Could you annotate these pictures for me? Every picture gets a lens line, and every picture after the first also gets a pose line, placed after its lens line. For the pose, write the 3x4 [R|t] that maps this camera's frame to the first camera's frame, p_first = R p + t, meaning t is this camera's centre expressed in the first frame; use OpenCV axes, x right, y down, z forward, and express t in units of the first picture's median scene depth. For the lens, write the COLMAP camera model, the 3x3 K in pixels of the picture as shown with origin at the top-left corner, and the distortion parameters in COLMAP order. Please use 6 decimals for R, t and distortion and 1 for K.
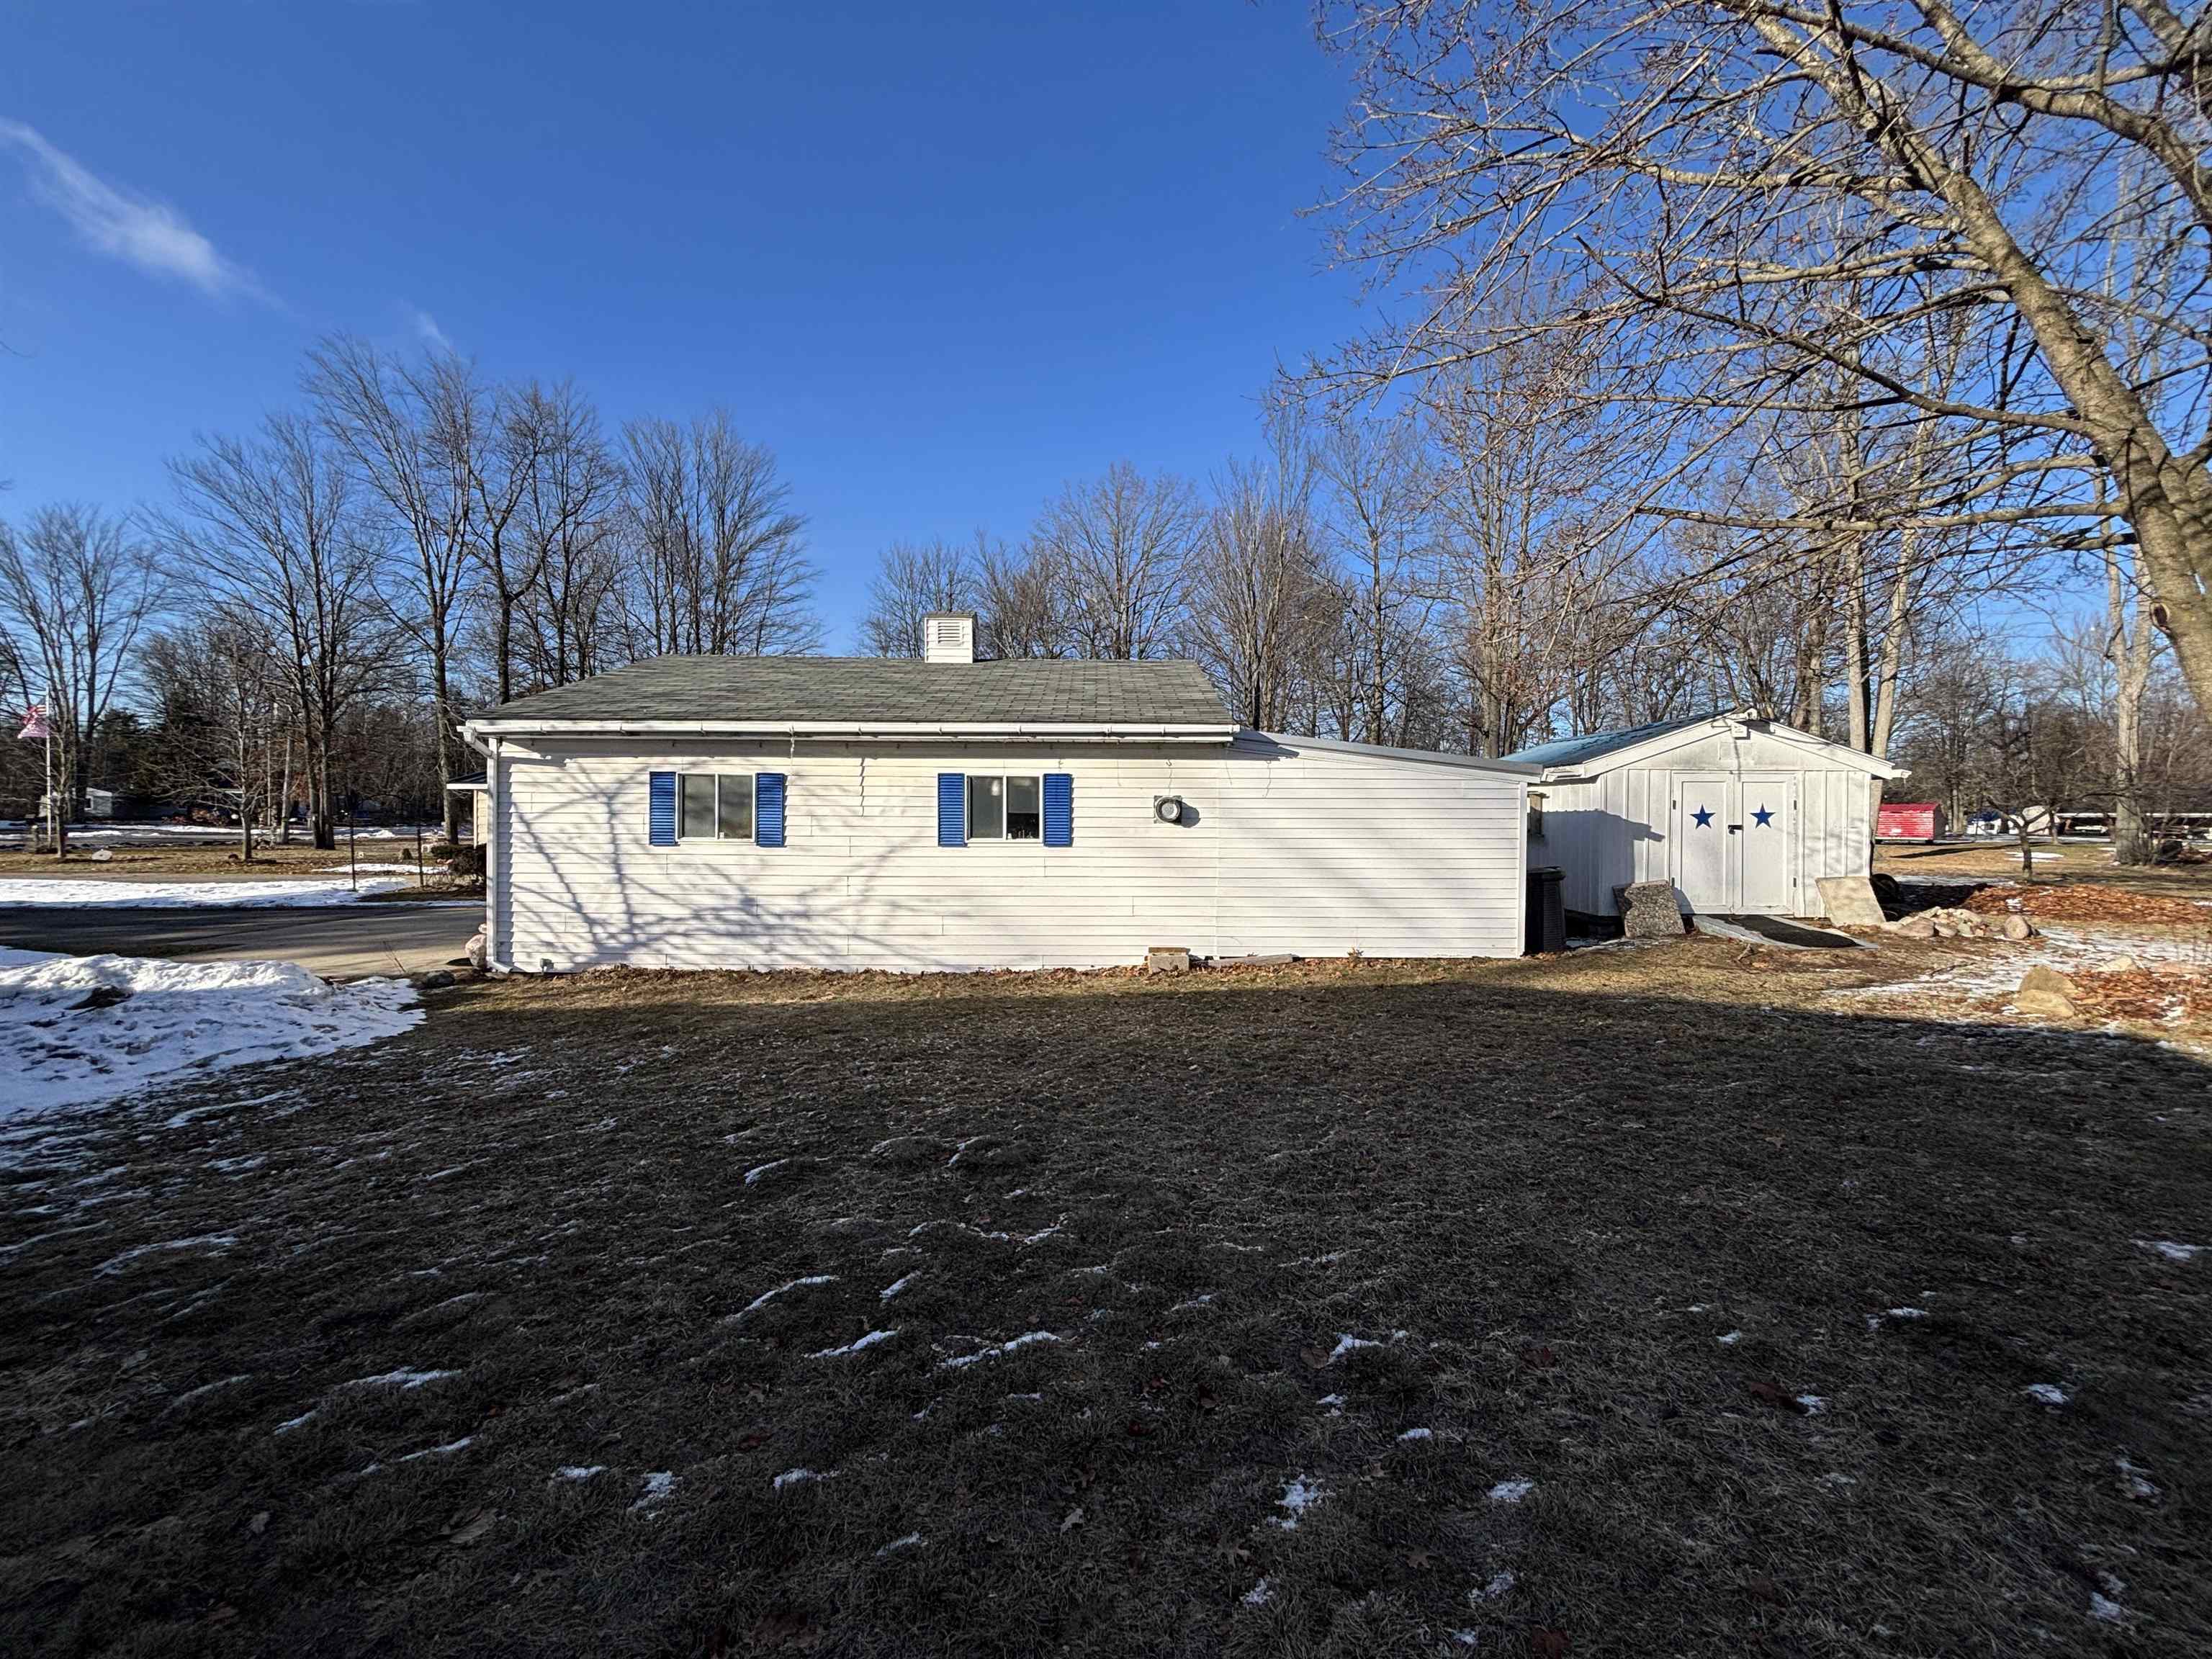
lens RADIAL K [[891.0, 0, 1108.6], [0, 891.0, 831.7], [0, 0, 1]] dist [-0.009932, 0.000410]
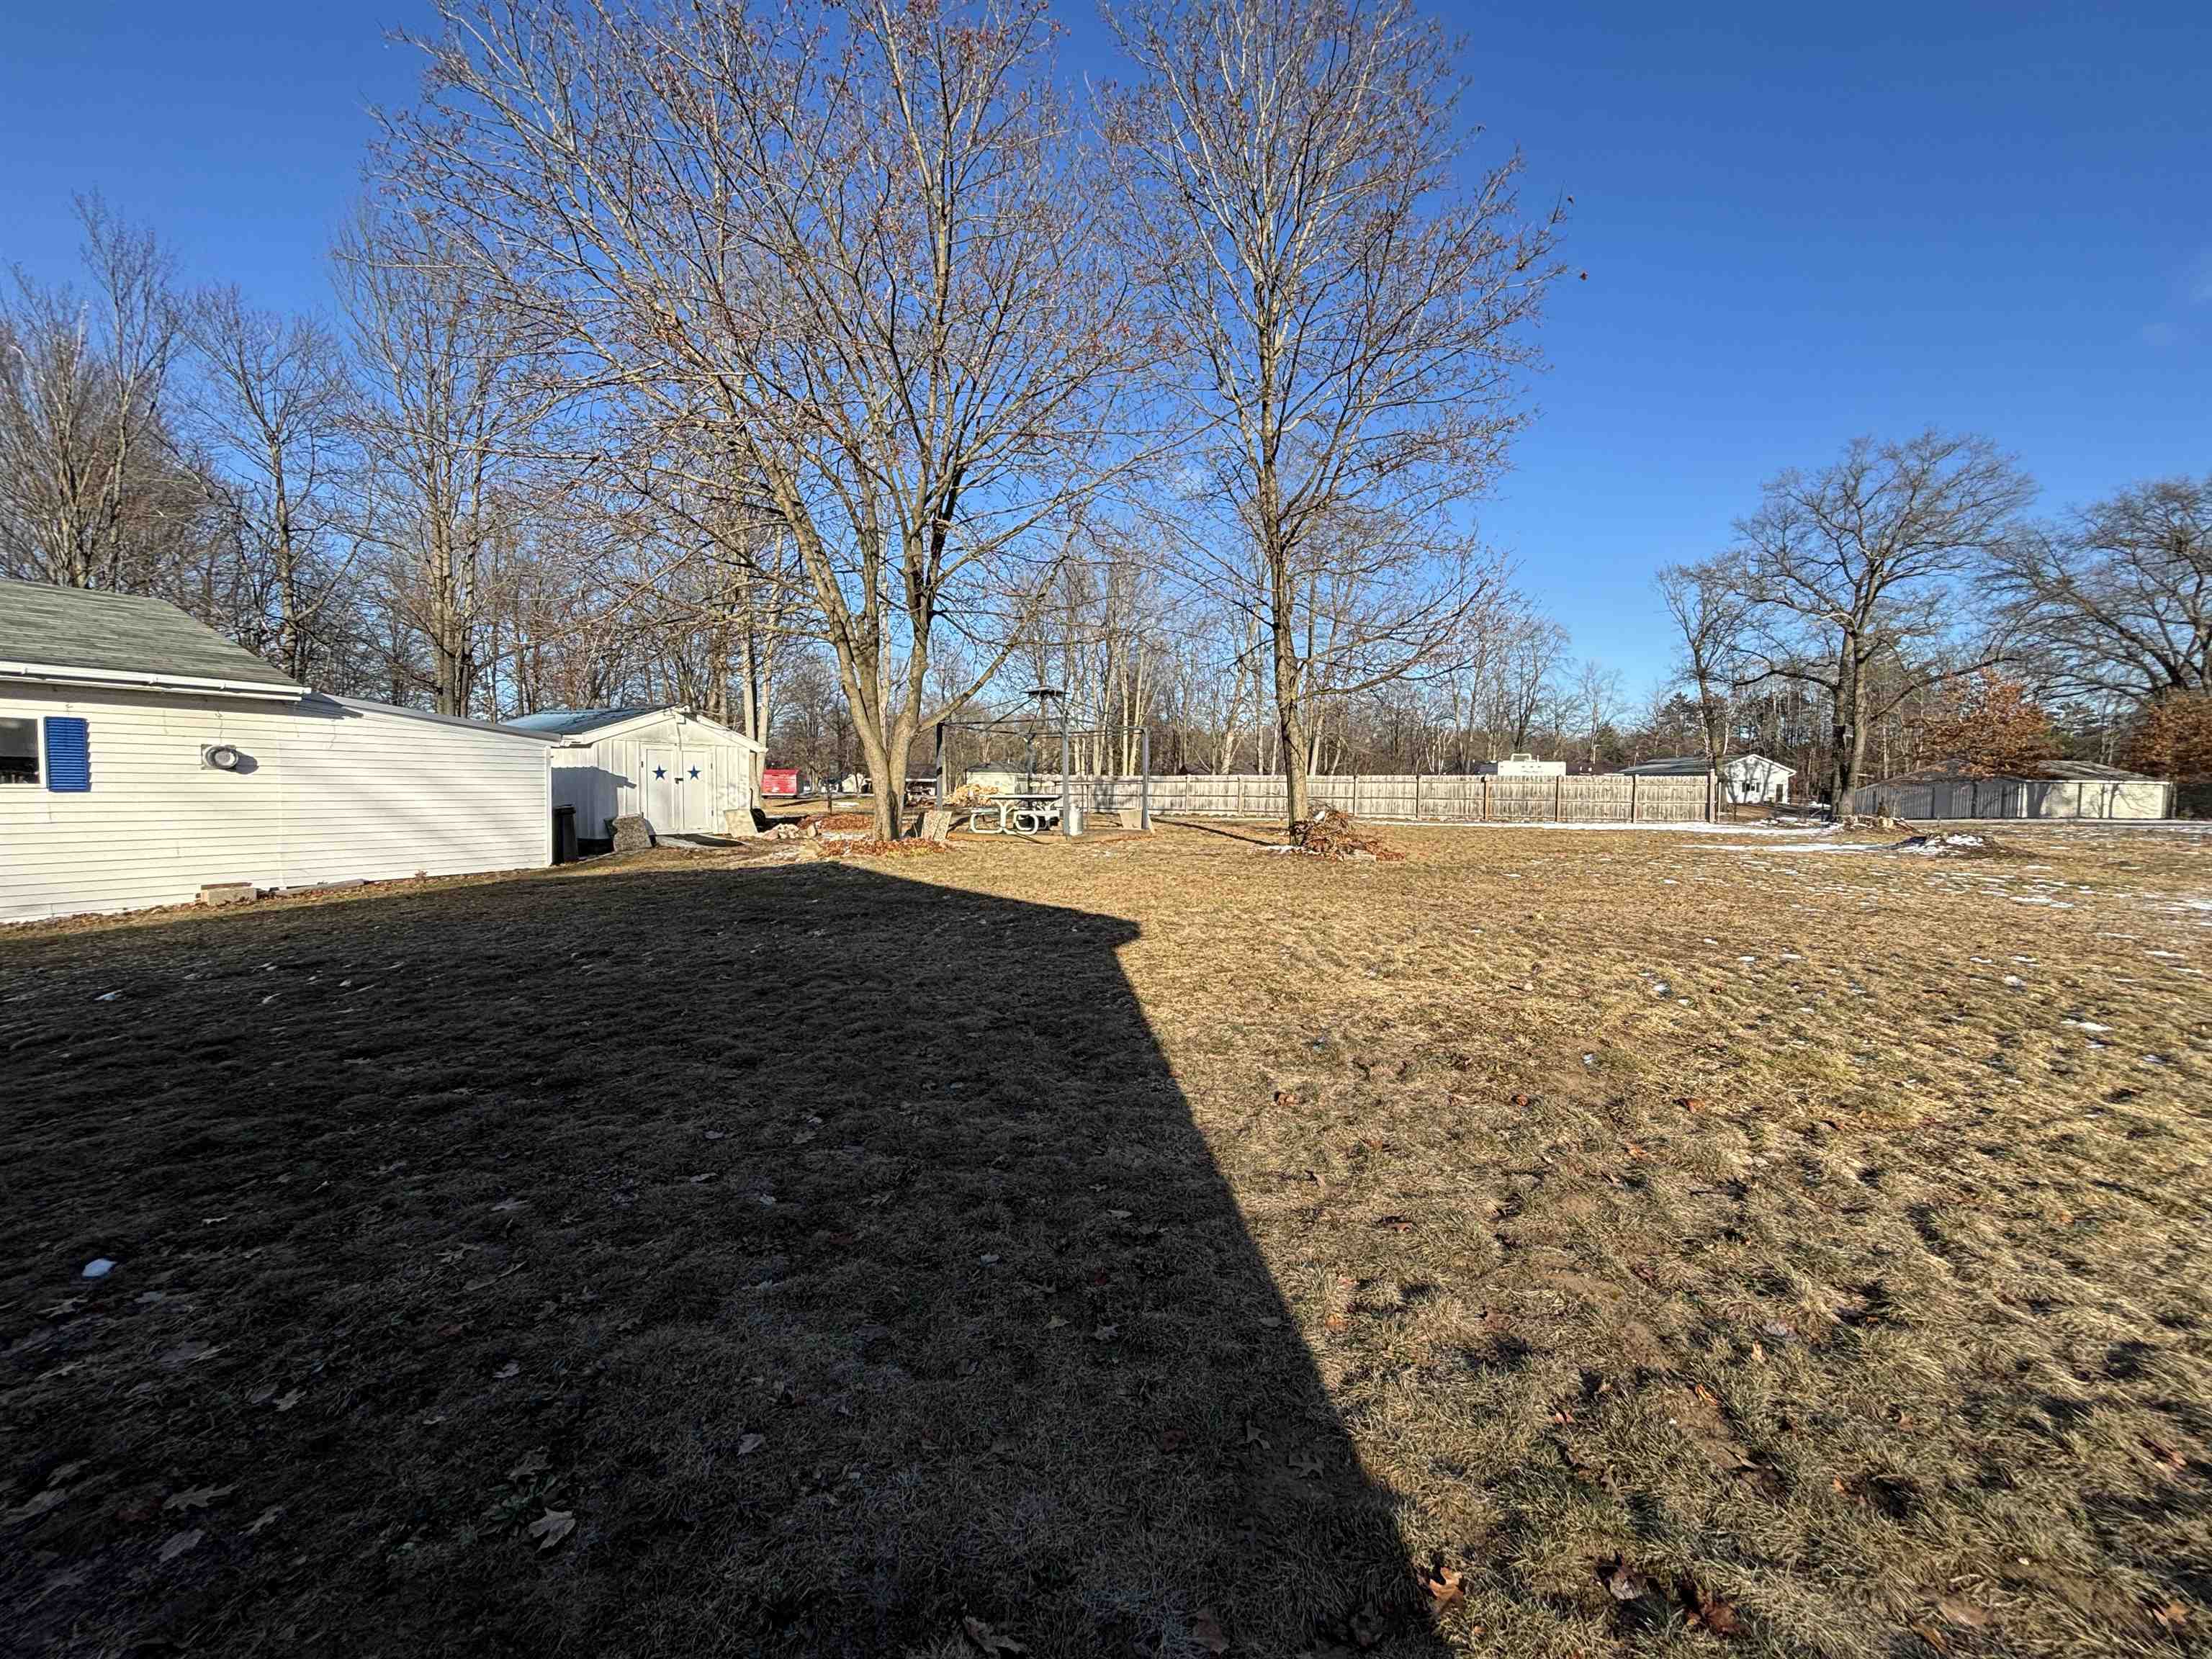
lens RADIAL K [[891.0, 0, 1108.6], [0, 891.0, 831.7], [0, 0, 1]] dist [-0.009932, 0.000410]
pose [[0.472420, -0.041869, 0.880378, -0.339657], [0.004162, 0.998966, 0.045275, 0.019990], [-0.881364, -0.017725, 0.472106, -0.437620]]
